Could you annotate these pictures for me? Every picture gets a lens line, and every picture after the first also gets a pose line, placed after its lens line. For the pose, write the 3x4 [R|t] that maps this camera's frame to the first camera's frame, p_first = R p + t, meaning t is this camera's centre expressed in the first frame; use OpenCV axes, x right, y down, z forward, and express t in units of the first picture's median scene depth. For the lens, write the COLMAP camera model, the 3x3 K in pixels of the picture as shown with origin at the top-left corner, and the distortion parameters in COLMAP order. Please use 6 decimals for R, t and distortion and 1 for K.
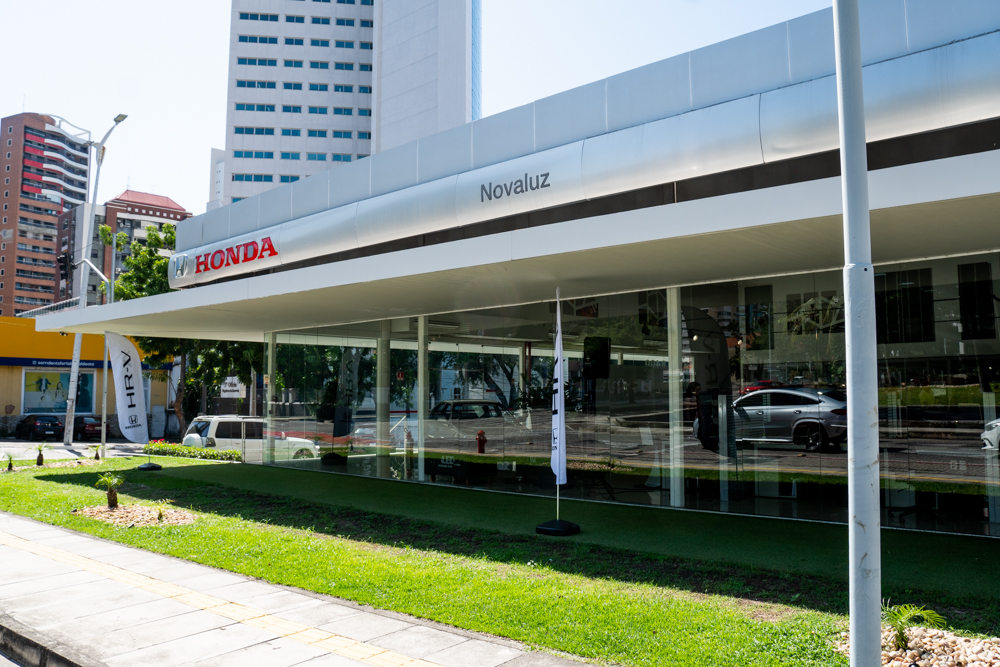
lens RADIAL K [[800.5, 0, 500.0], [0, 800.5, 333.5], [0, 0, 1]] dist [-0.123207, 0.093460]
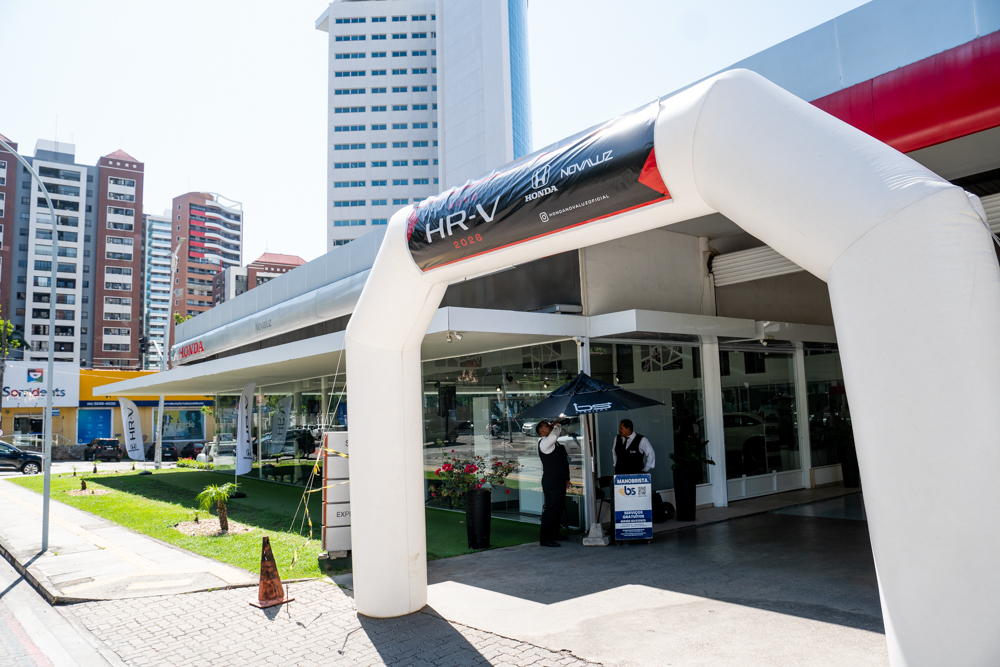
lens RADIAL K [[743.4, 0, 500.0], [0, 743.4, 333.5], [0, 0, 1]] dist [-0.113293, 0.074075]
pose [[0.983480, -0.046609, -0.174914, 0.077951], [0.041566, 0.998611, -0.032384, -0.007014], [0.176180, 0.024578, 0.984051, -0.057791]]
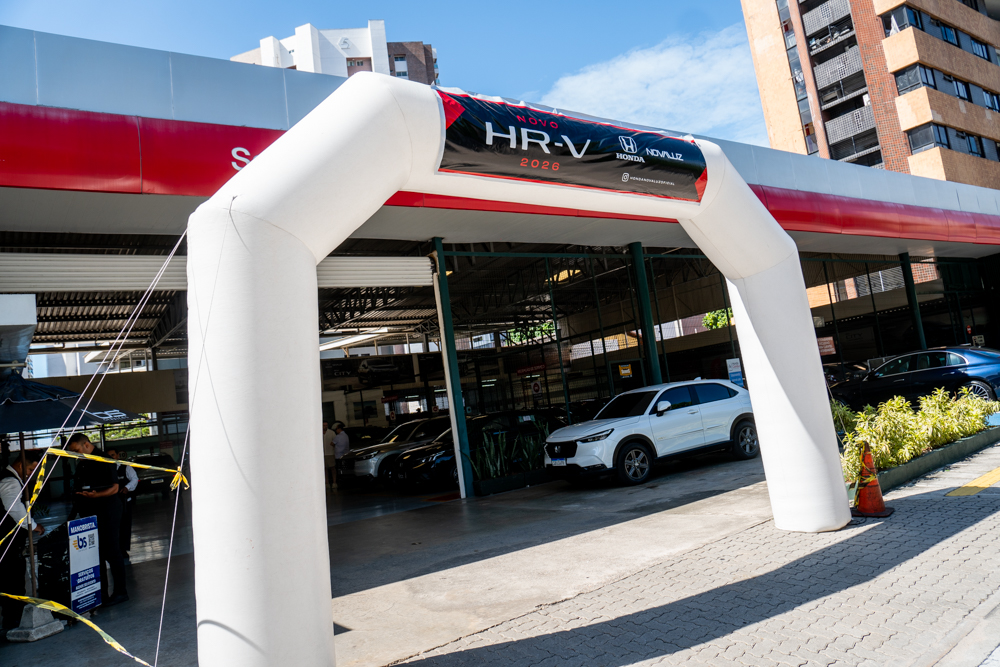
lens RADIAL K [[743.4, 0, 500.0], [0, 743.4, 333.5], [0, 0, 1]] dist [-0.113293, 0.074075]
pose [[0.215683, 0.088605, 0.972435, -0.838774], [0.059465, 0.992834, -0.103653, 0.116908], [-0.974651, 0.080183, 0.208869, 0.629209]]
